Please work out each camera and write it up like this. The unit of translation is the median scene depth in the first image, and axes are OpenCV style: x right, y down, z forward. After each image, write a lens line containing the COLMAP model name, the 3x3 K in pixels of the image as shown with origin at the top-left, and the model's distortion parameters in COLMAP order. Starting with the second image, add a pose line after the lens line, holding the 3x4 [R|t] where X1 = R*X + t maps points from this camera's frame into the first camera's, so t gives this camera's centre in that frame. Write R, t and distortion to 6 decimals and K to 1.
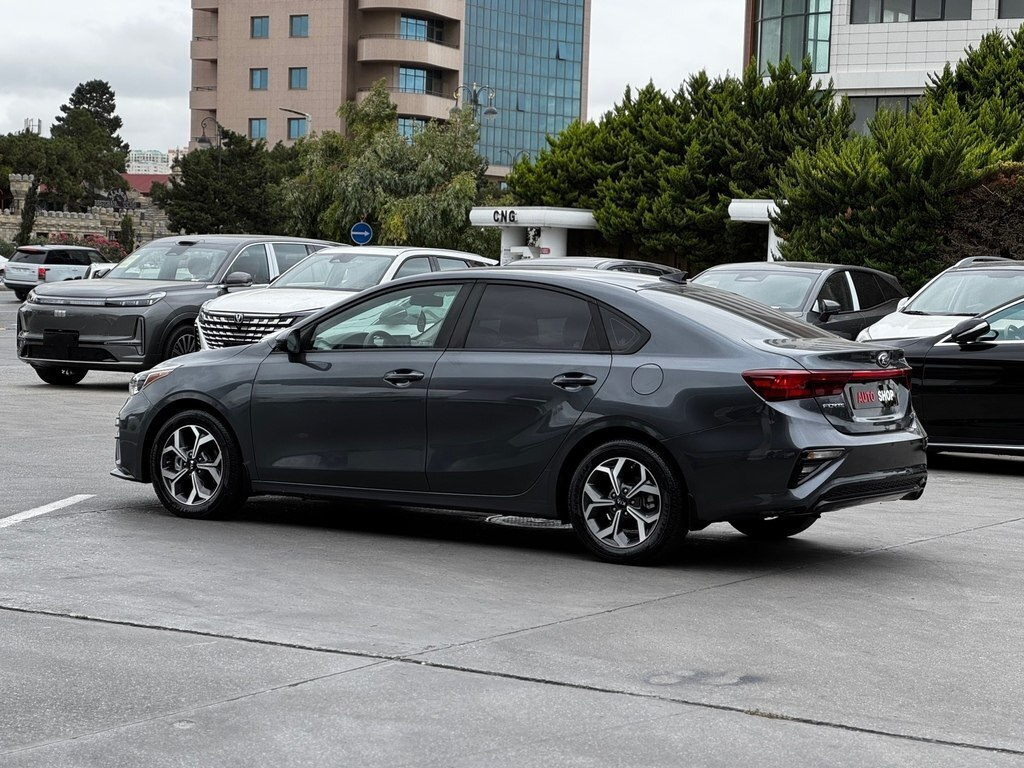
lens RADIAL K [[2235.7, 0, 512.0], [0, 2235.7, 384.0], [0, 0, 1]] dist [-0.008289, 2.586263]
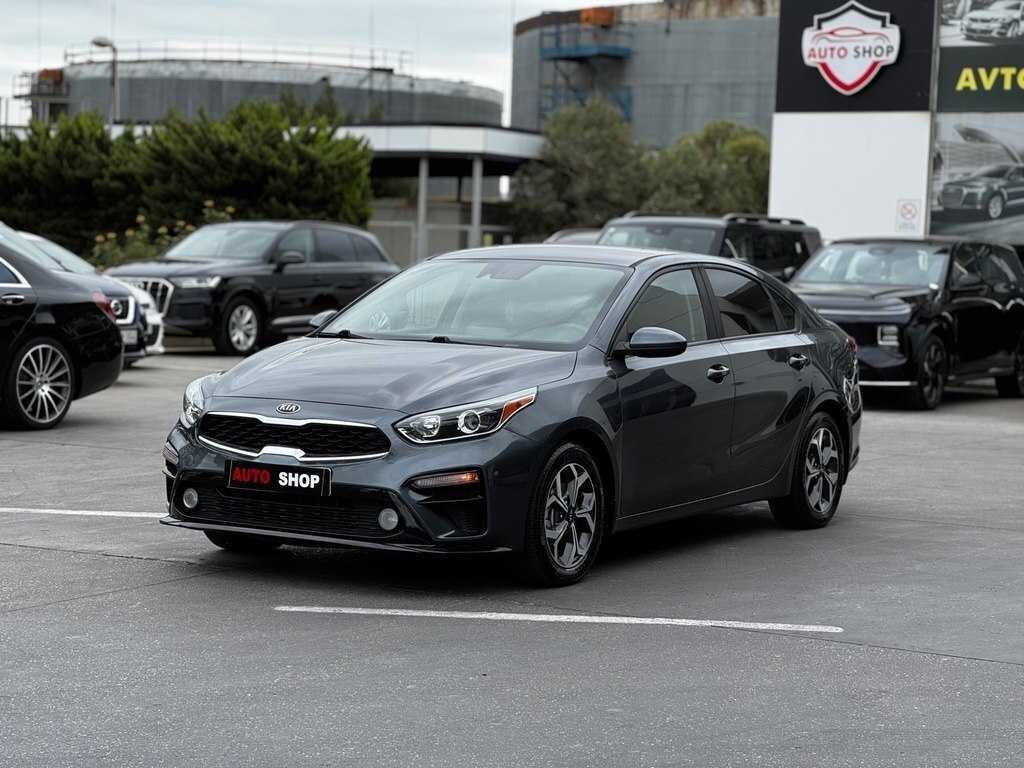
lens RADIAL K [[2235.7, 0, 512.0], [0, 2235.7, 384.0], [0, 0, 1]] dist [-0.008289, 2.586263]
pose [[-0.035952, -0.088989, 0.995384, -0.918724], [0.016627, 0.995836, 0.089630, -0.078900], [-0.999215, 0.019773, -0.034323, 1.071040]]
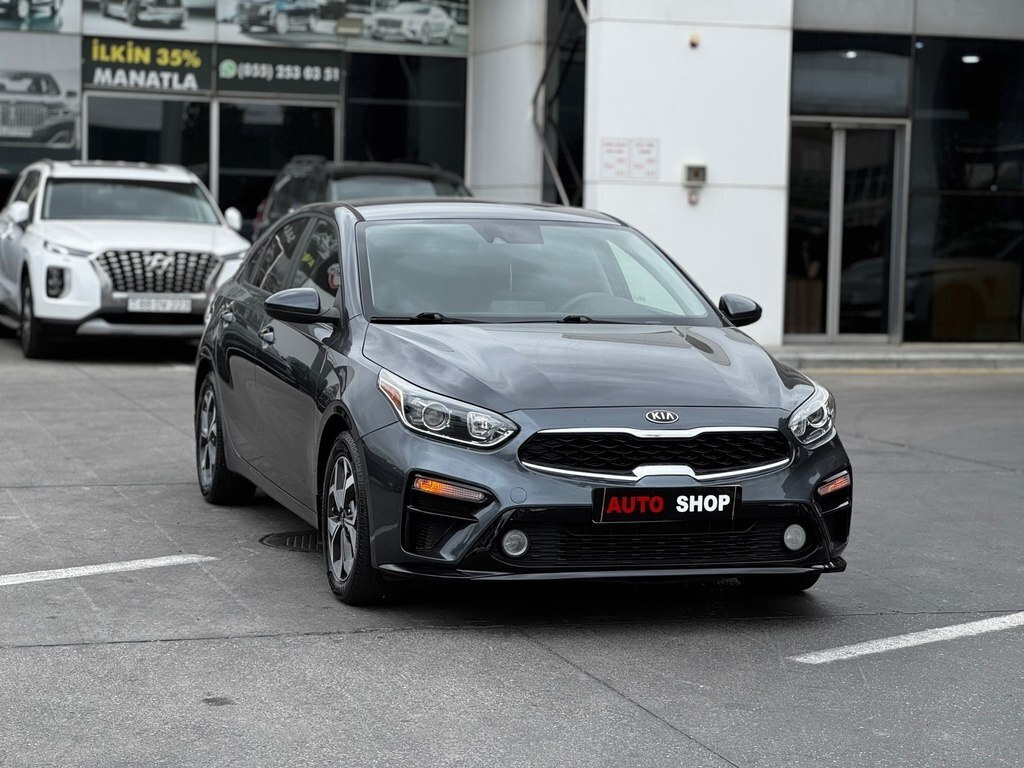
lens RADIAL K [[2235.7, 0, 512.0], [0, 2235.7, 384.0], [0, 0, 1]] dist [-0.008289, 2.586263]
pose [[-0.760591, -0.096050, 0.642086, -0.525124], [-0.011989, 0.990905, 0.134029, -0.094675], [-0.649120, 0.094243, -0.754825, 1.608674]]
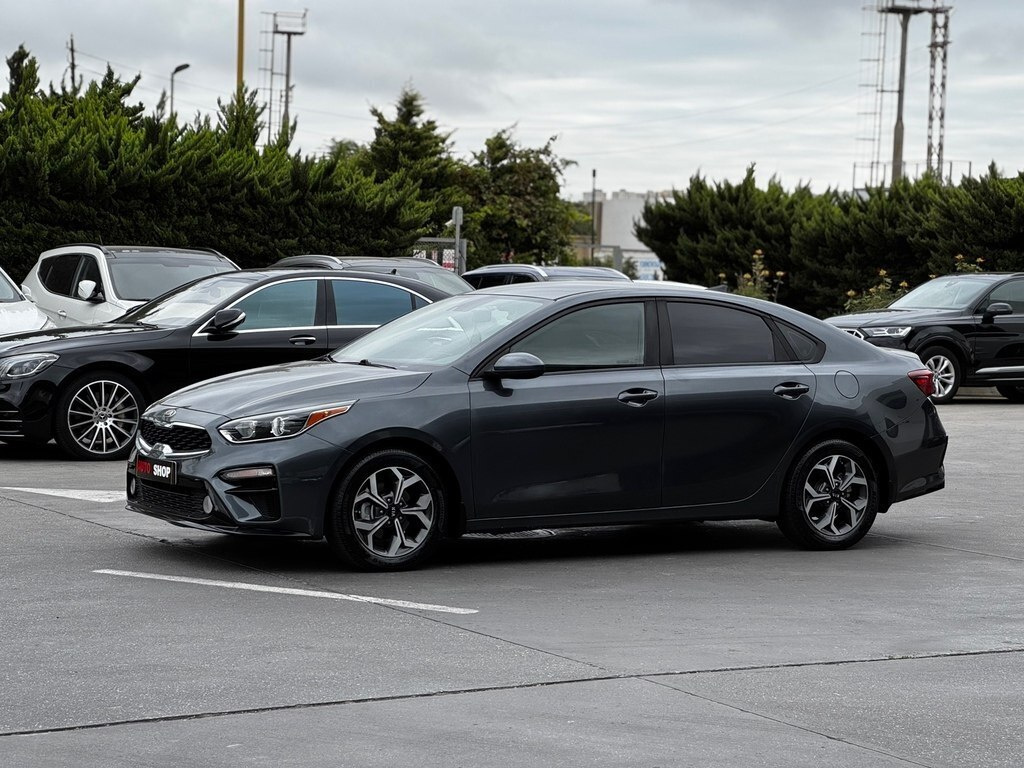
lens RADIAL K [[2235.7, 0, 512.0], [0, 2235.7, 384.0], [0, 0, 1]] dist [-0.008289, 2.586263]
pose [[0.458740, -0.058484, 0.886644, -0.925044], [0.032866, 0.998266, 0.048842, -0.057263], [-0.887963, 0.006734, 0.459866, 0.564983]]
